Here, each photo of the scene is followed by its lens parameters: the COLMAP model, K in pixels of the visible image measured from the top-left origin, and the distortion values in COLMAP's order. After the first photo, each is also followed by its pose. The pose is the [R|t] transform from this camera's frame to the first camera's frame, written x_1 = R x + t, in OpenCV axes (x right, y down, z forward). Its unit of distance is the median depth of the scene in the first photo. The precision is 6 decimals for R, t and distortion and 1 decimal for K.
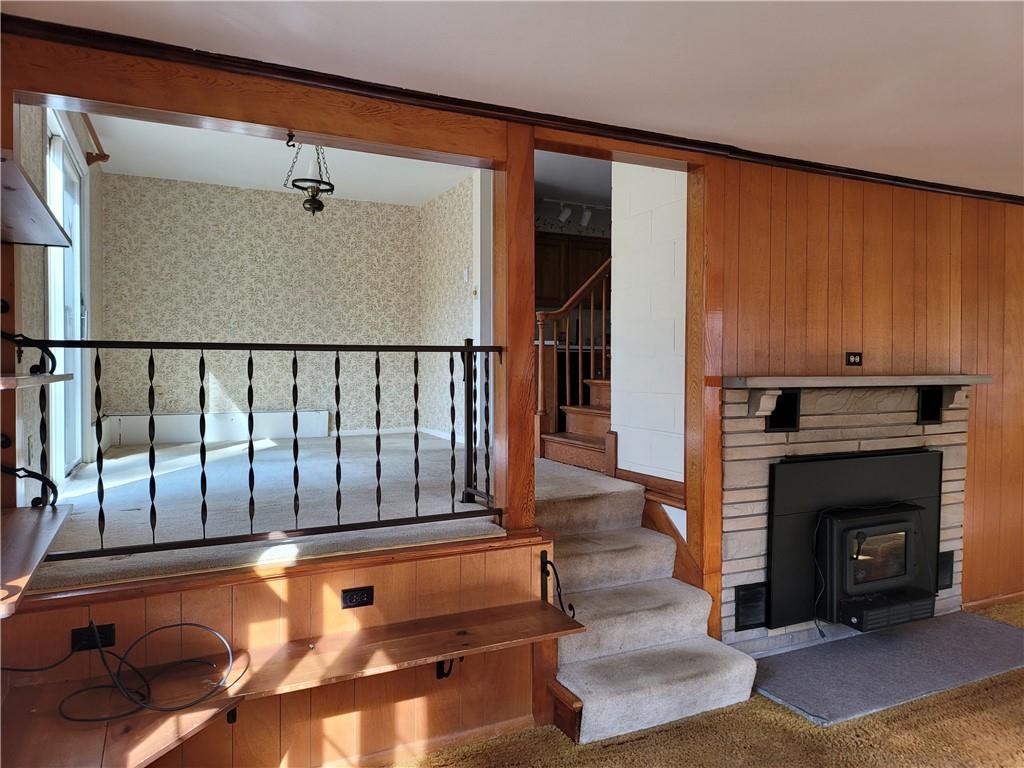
lens RADIAL K [[716.5, 0, 513.8], [0, 716.5, 388.1], [0, 0, 1]] dist [0.030276, -0.011213]
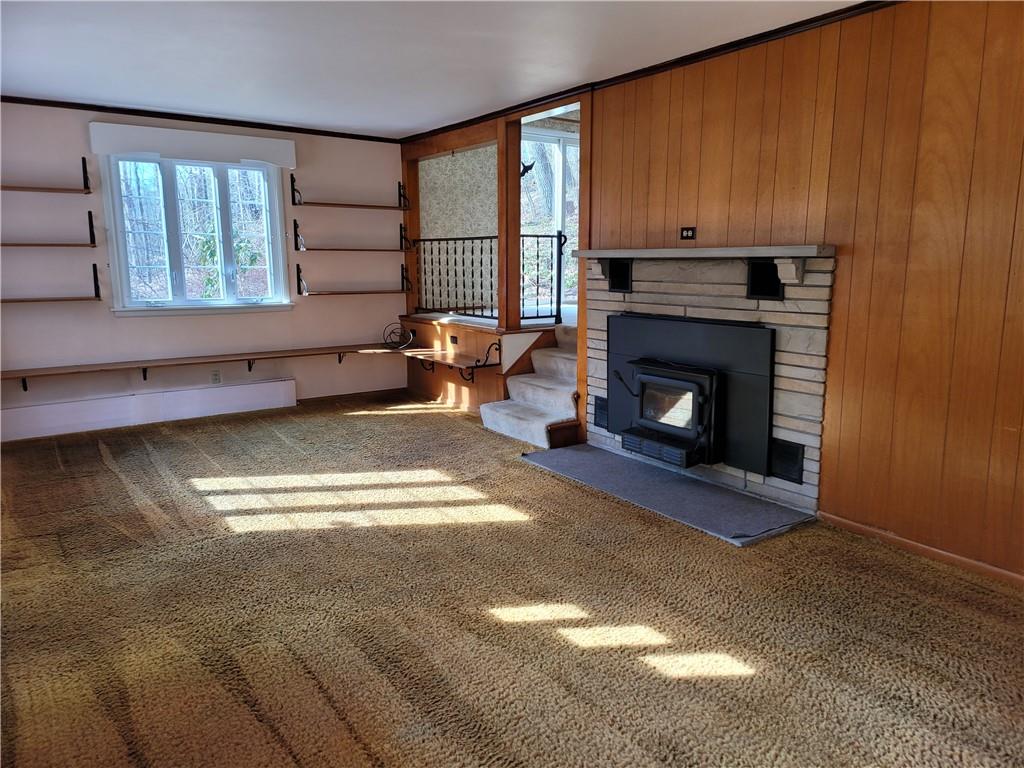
lens RADIAL K [[716.5, 0, 511.5], [0, 716.5, 380.1], [0, 0, 1]] dist [0.030276, -0.011213]
pose [[0.152717, 0.173076, -0.972996, 1.549208], [-0.010710, 0.984777, 0.173490, -0.006695], [0.988212, -0.016074, 0.152246, 0.558056]]
